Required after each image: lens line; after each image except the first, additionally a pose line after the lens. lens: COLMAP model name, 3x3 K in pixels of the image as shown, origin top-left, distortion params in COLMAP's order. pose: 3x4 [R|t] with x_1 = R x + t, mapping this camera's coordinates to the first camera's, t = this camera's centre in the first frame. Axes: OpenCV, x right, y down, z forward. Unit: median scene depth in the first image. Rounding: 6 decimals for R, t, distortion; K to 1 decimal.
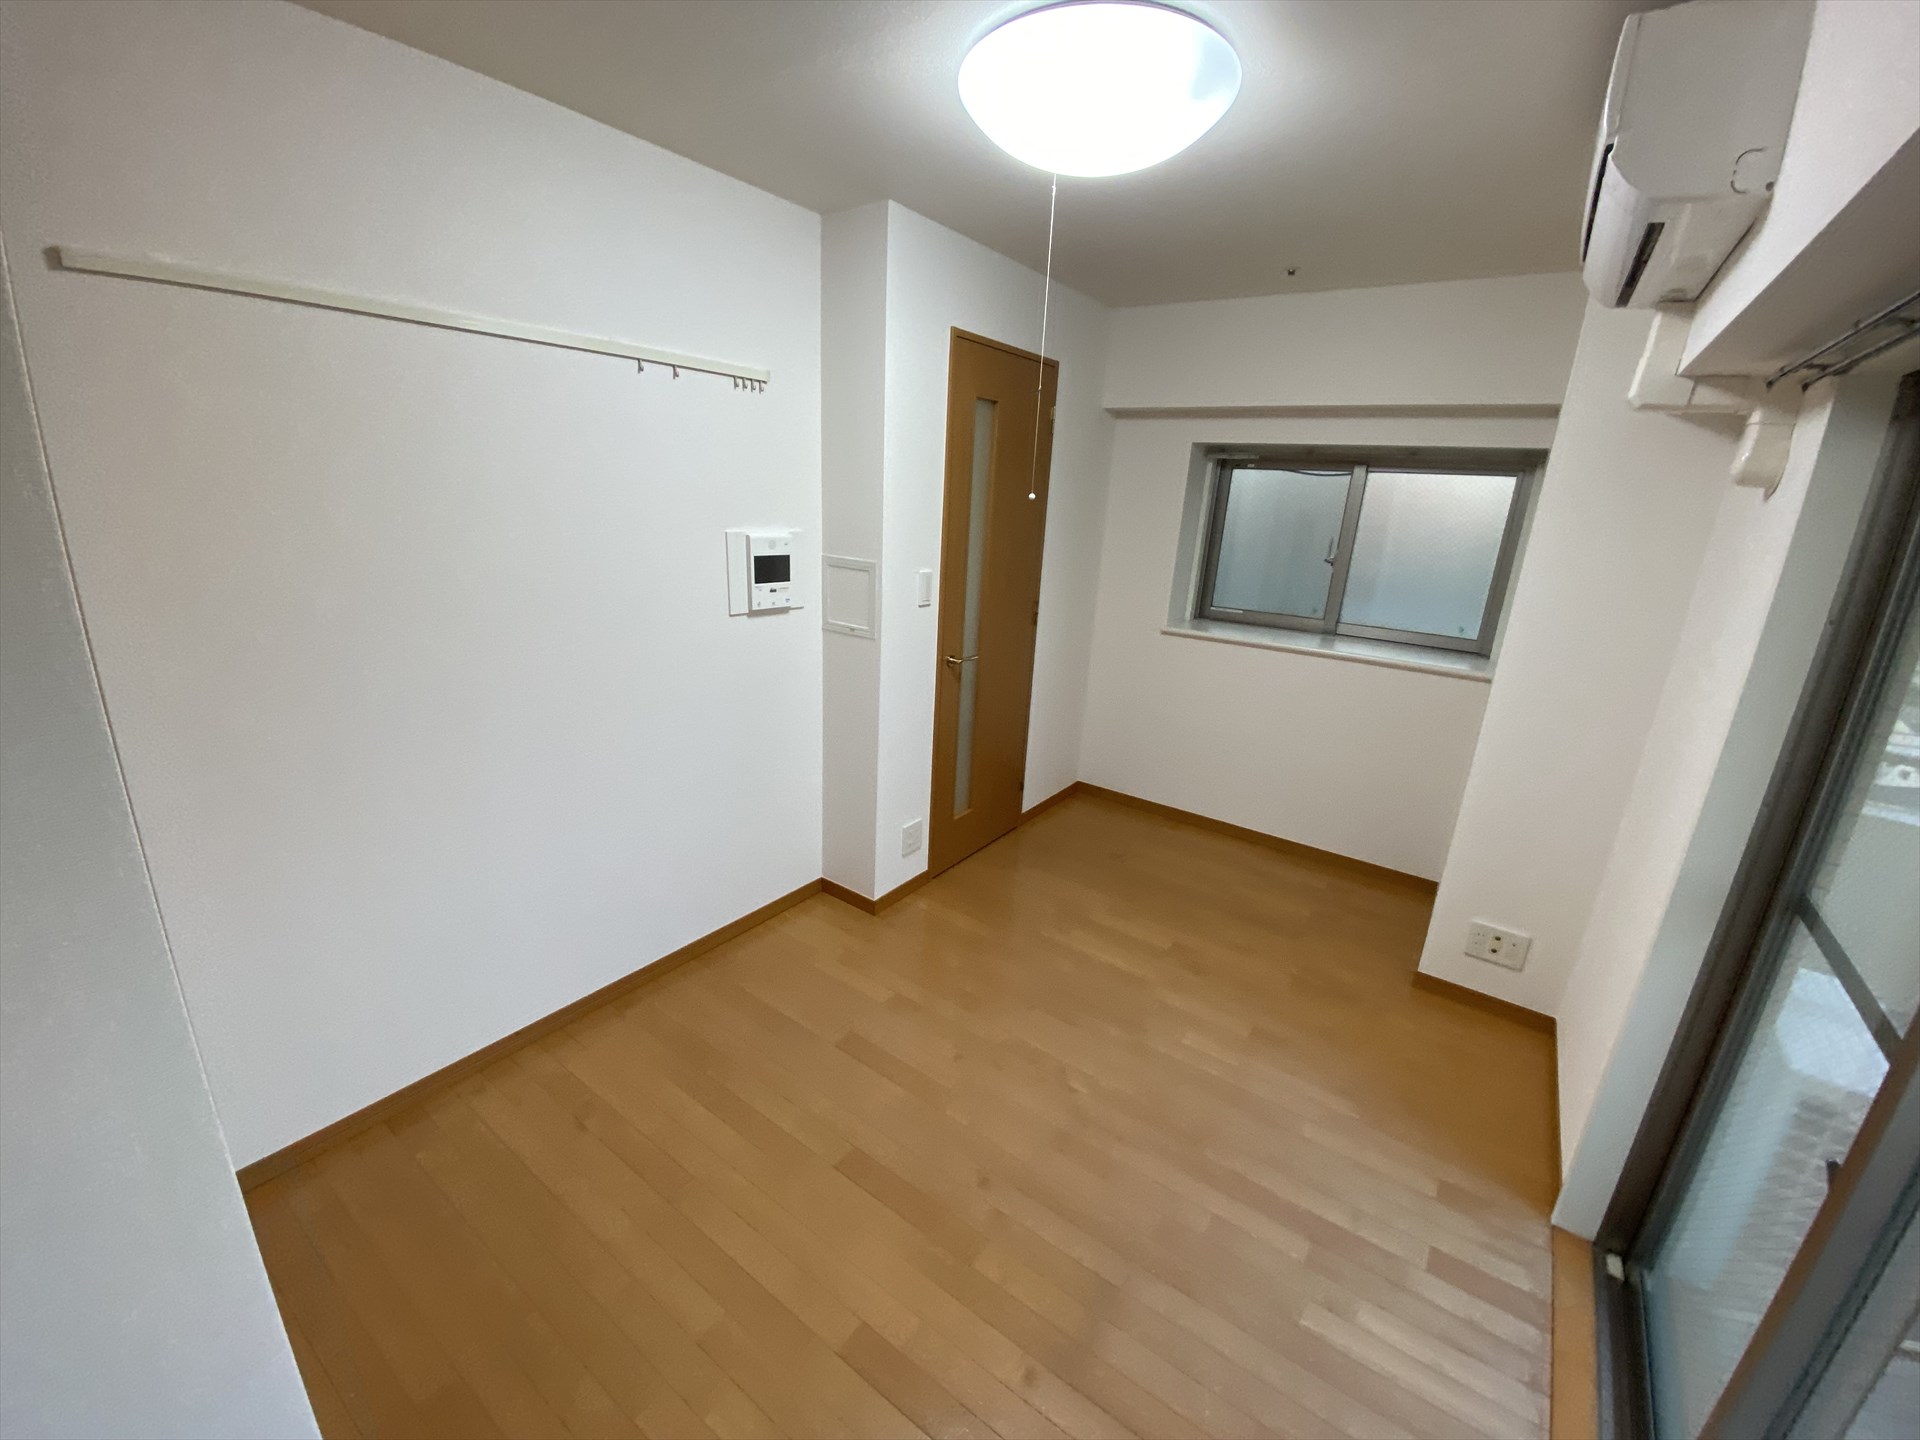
lens RADIAL K [[764.5, 0, 960.5], [0, 764.5, 716.8], [0, 0, 1]] dist [0.030164, -0.024181]
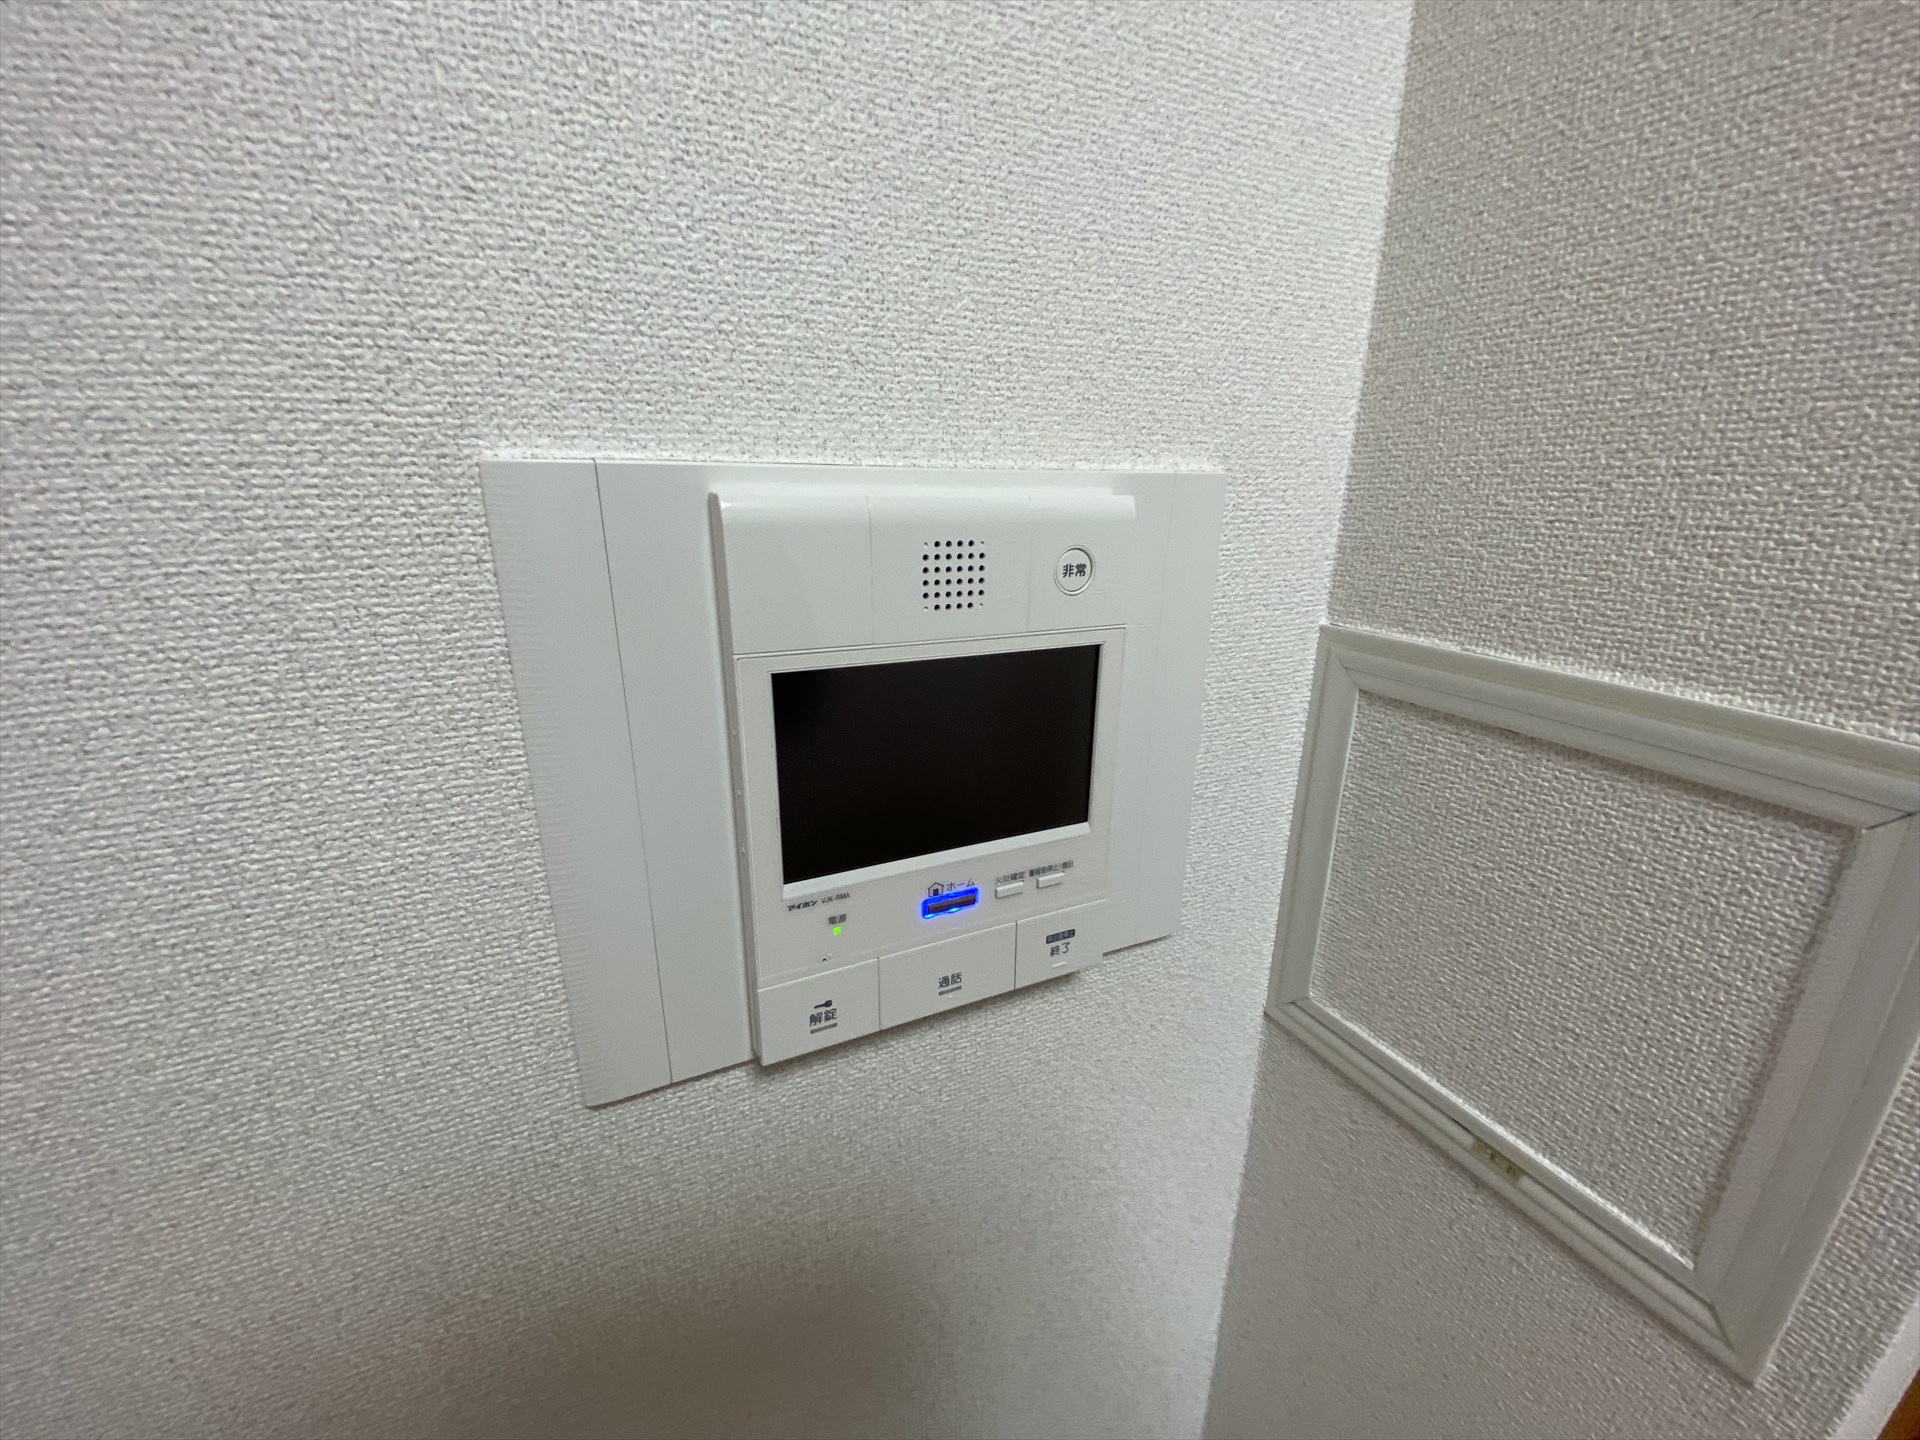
lens RADIAL K [[764.5, 0, 960.5], [0, 764.5, 716.8], [0, 0, 1]] dist [0.030164, -0.024181]
pose [[0.868156, 0.096575, -0.486804, -0.181064], [-0.098530, 0.994898, 0.021658, -0.205031], [0.486412, 0.029162, 0.873243, 0.893694]]
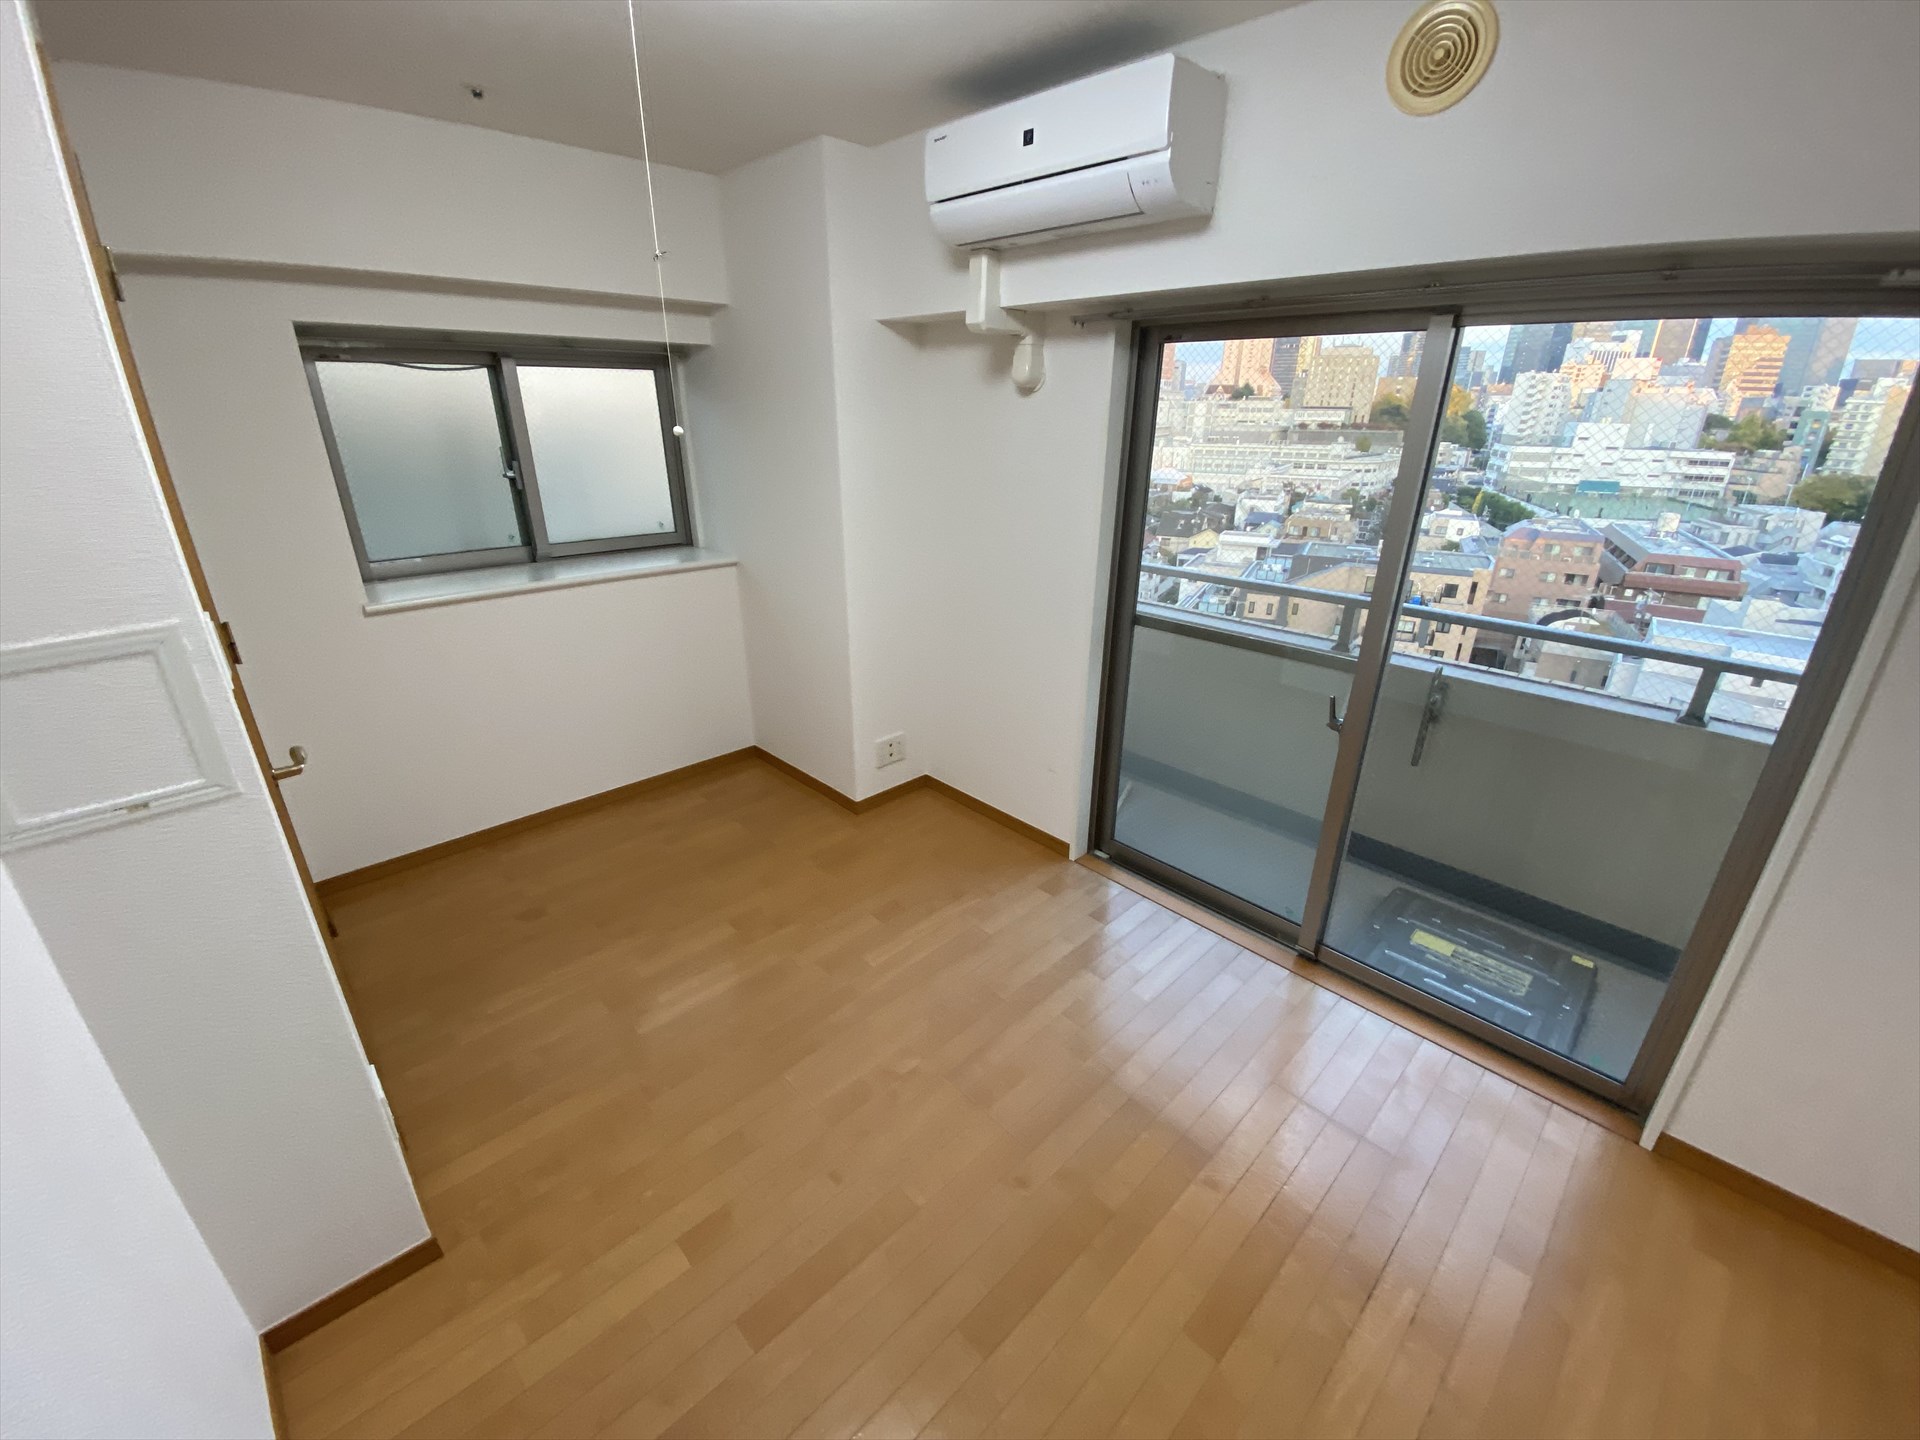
lens RADIAL K [[764.5, 0, 960.5], [0, 764.5, 716.8], [0, 0, 1]] dist [0.030164, -0.024181]
pose [[0.184449, -0.416114, 0.890409, -0.432598], [0.287525, 0.889165, 0.355971, -0.189606], [-0.939844, 0.190357, 0.283649, 0.514558]]
